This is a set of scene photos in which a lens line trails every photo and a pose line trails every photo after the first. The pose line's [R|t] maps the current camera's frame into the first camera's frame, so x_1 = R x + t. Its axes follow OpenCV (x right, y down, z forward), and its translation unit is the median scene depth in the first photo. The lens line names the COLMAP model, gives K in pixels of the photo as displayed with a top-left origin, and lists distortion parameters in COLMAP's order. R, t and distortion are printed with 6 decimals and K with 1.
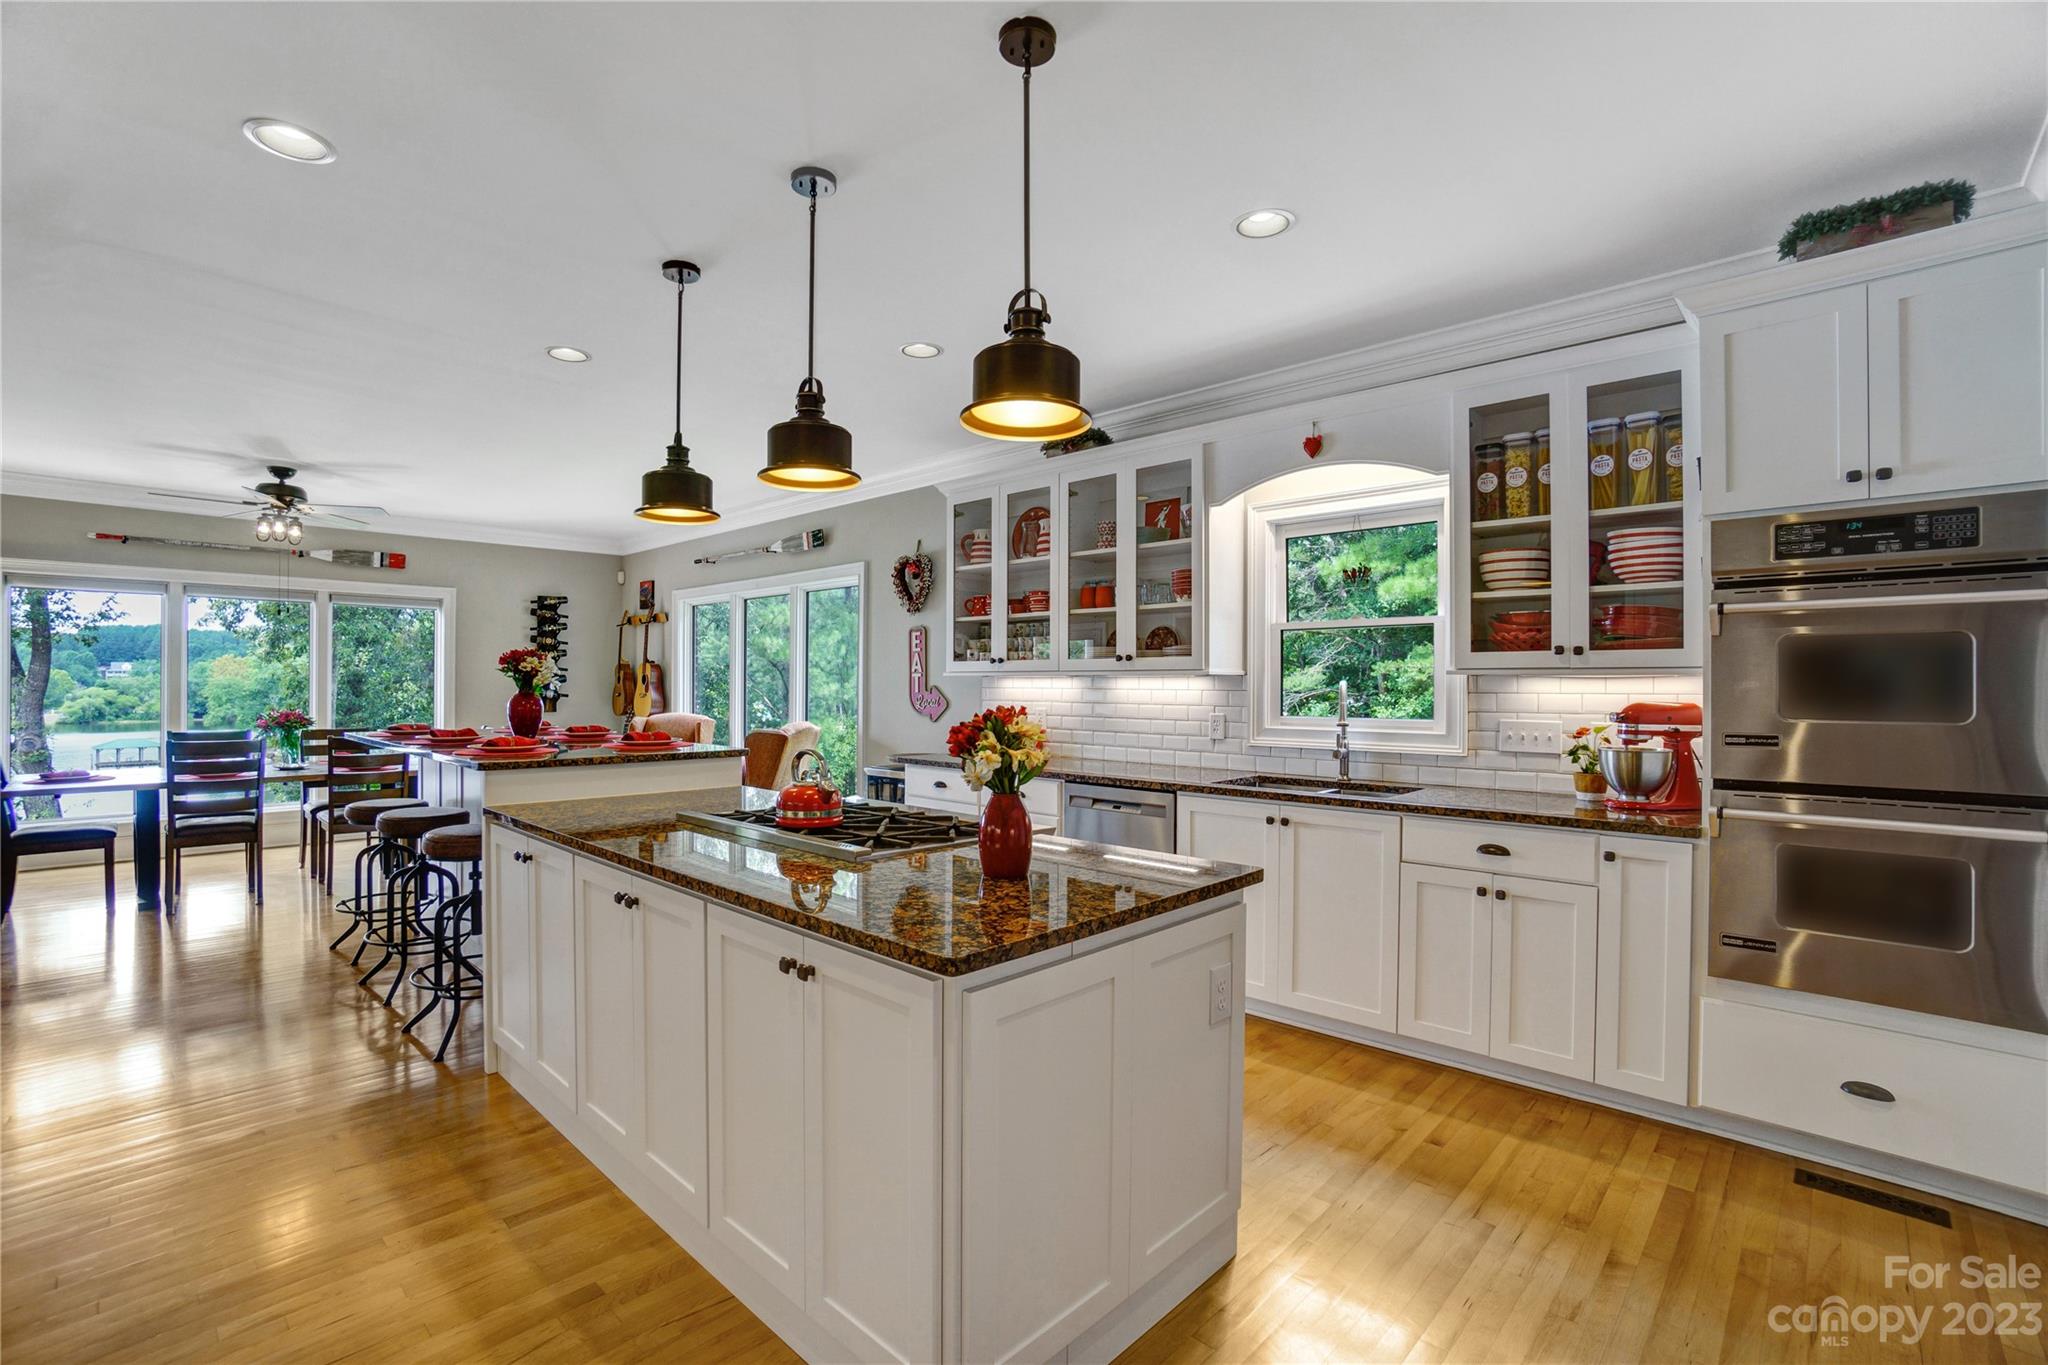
lens RADIAL K [[902.2, 0, 1018.4], [0, 902.2, 687.3], [0, 0, 1]] dist [-0.046102, 0.000867]
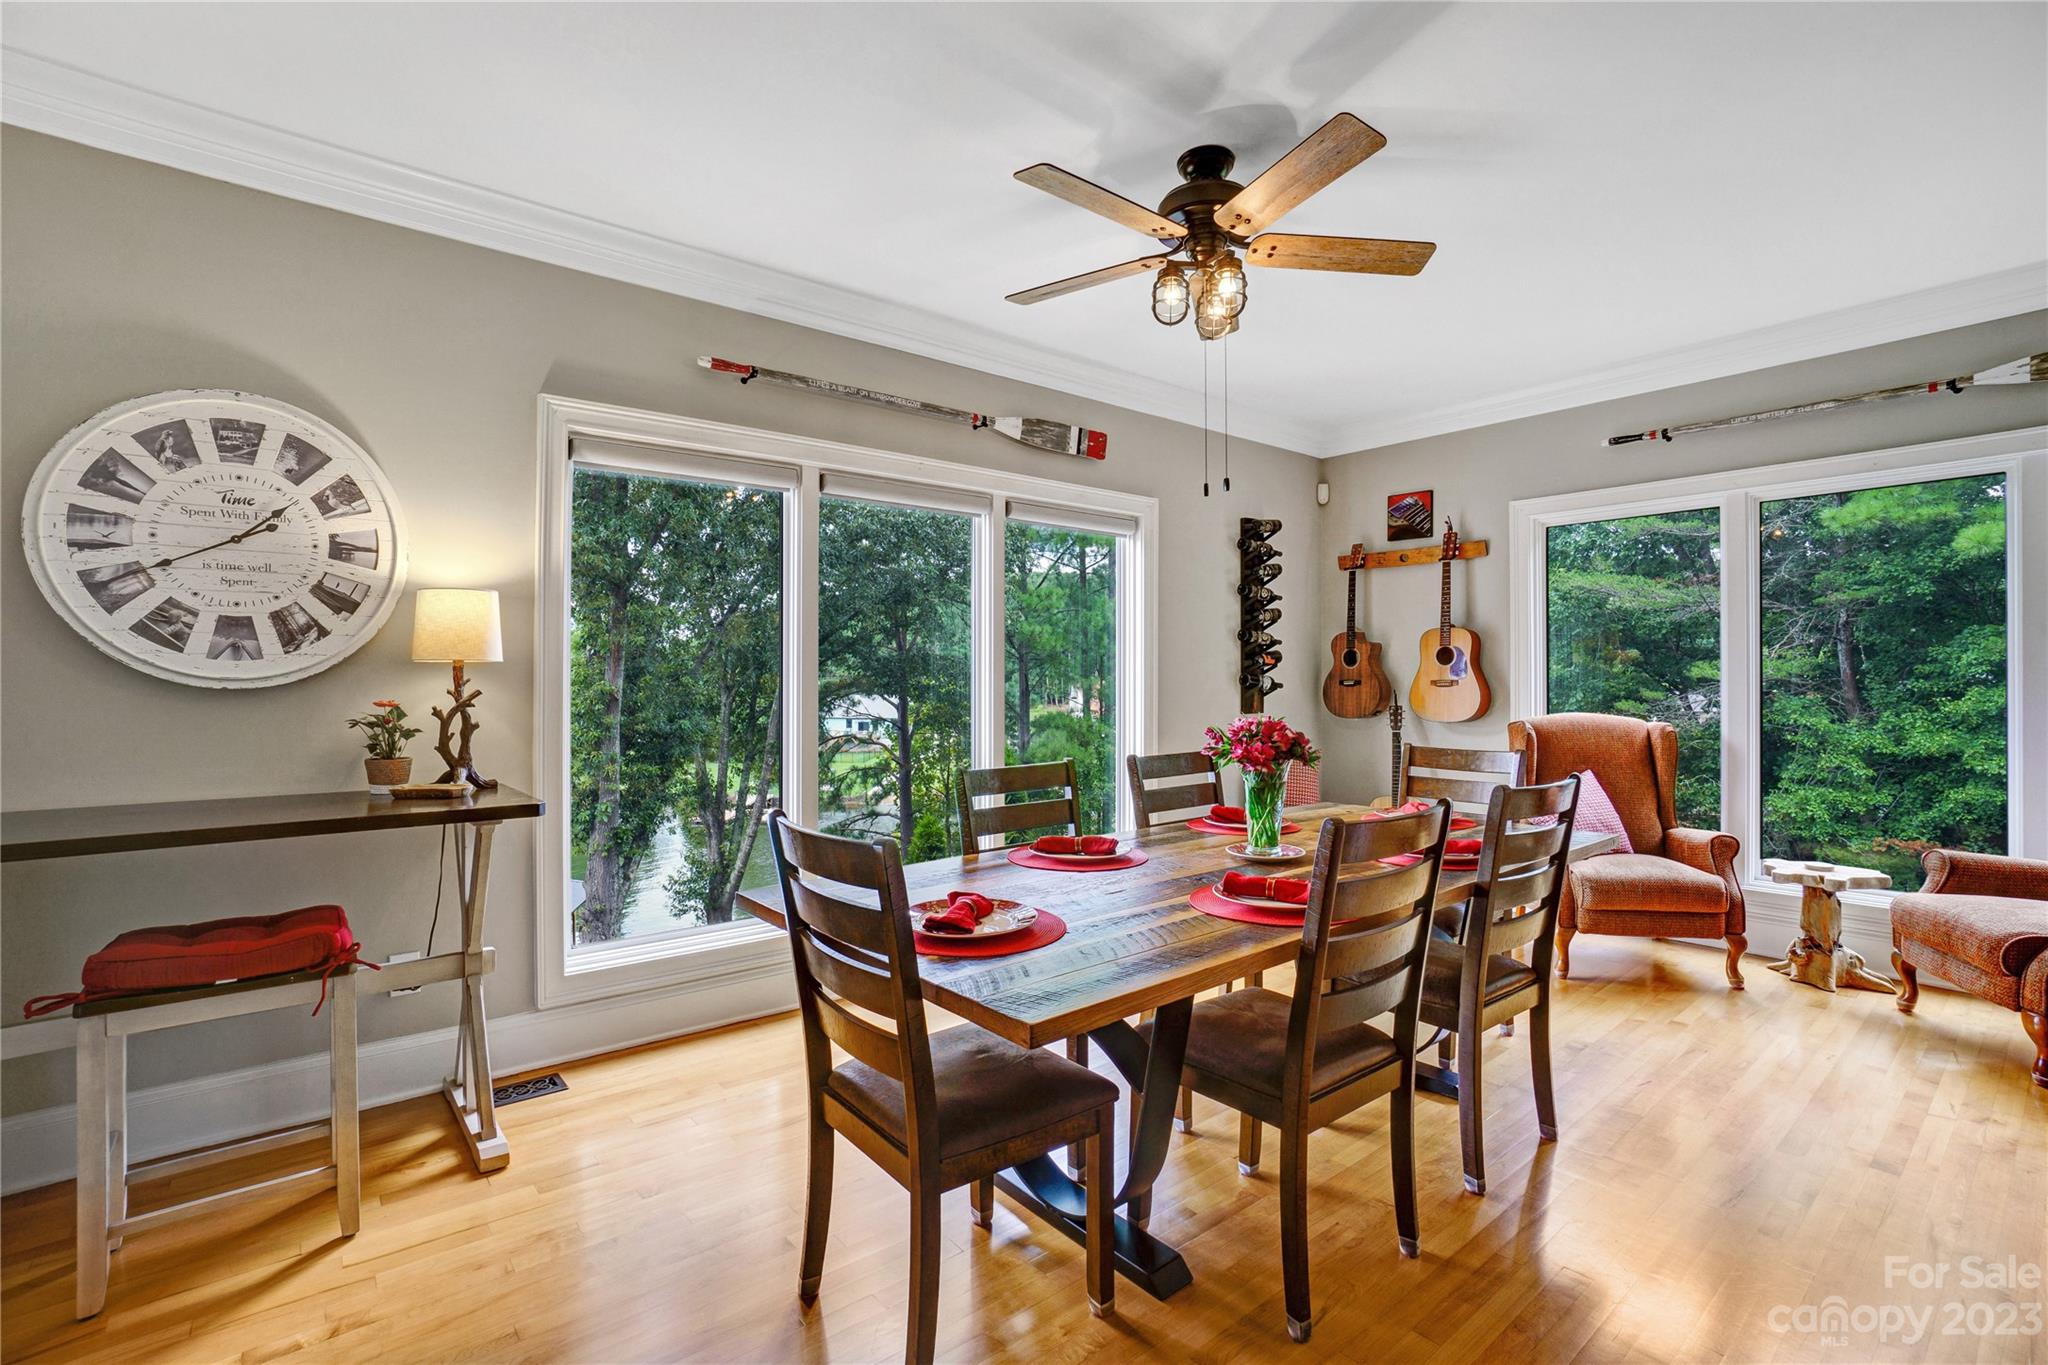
lens RADIAL K [[913.2, 0, 1017.5], [0, 913.2, 675.7], [0, 0, 1]] dist [-0.068074, 0.025762]
pose [[0.990626, -0.007294, -0.136406, -0.714083], [0.007206, 0.999973, -0.001140, 0.003047], [0.136411, 0.000146, 0.990652, 0.447090]]
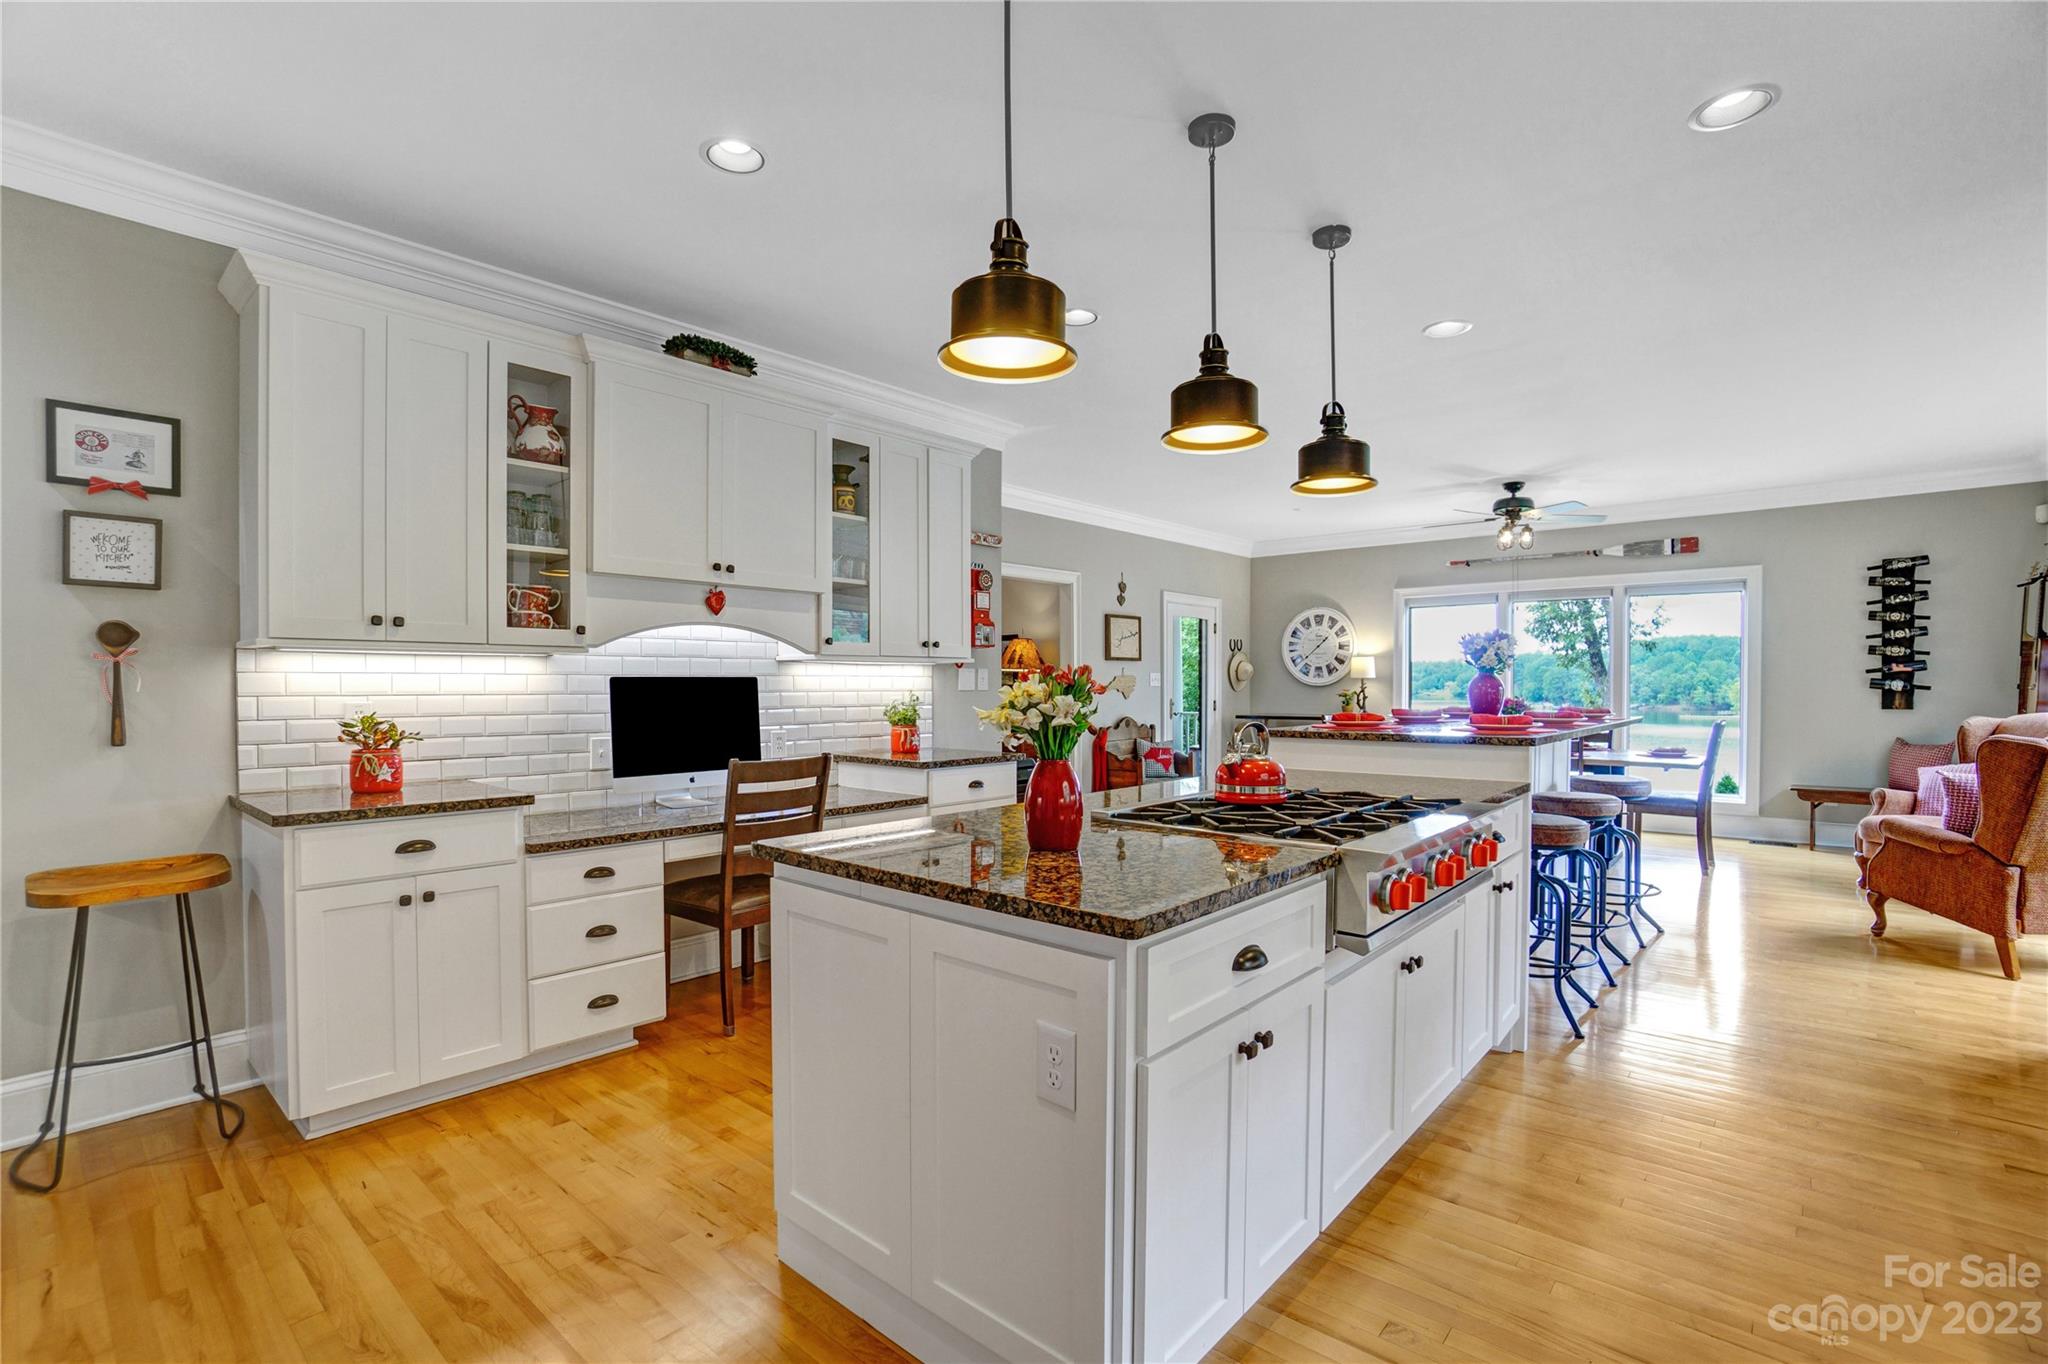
lens RADIAL K [[926.4, 0, 1024.0], [0, 926.4, 675.5], [0, 0, 1]] dist [-0.044552, 0.000300]
pose [[0.035611, -0.011177, -0.999303, 0.245453], [0.005375, 0.999925, -0.010992, 0.003485], [0.999351, -0.004980, 0.035668, 0.267259]]
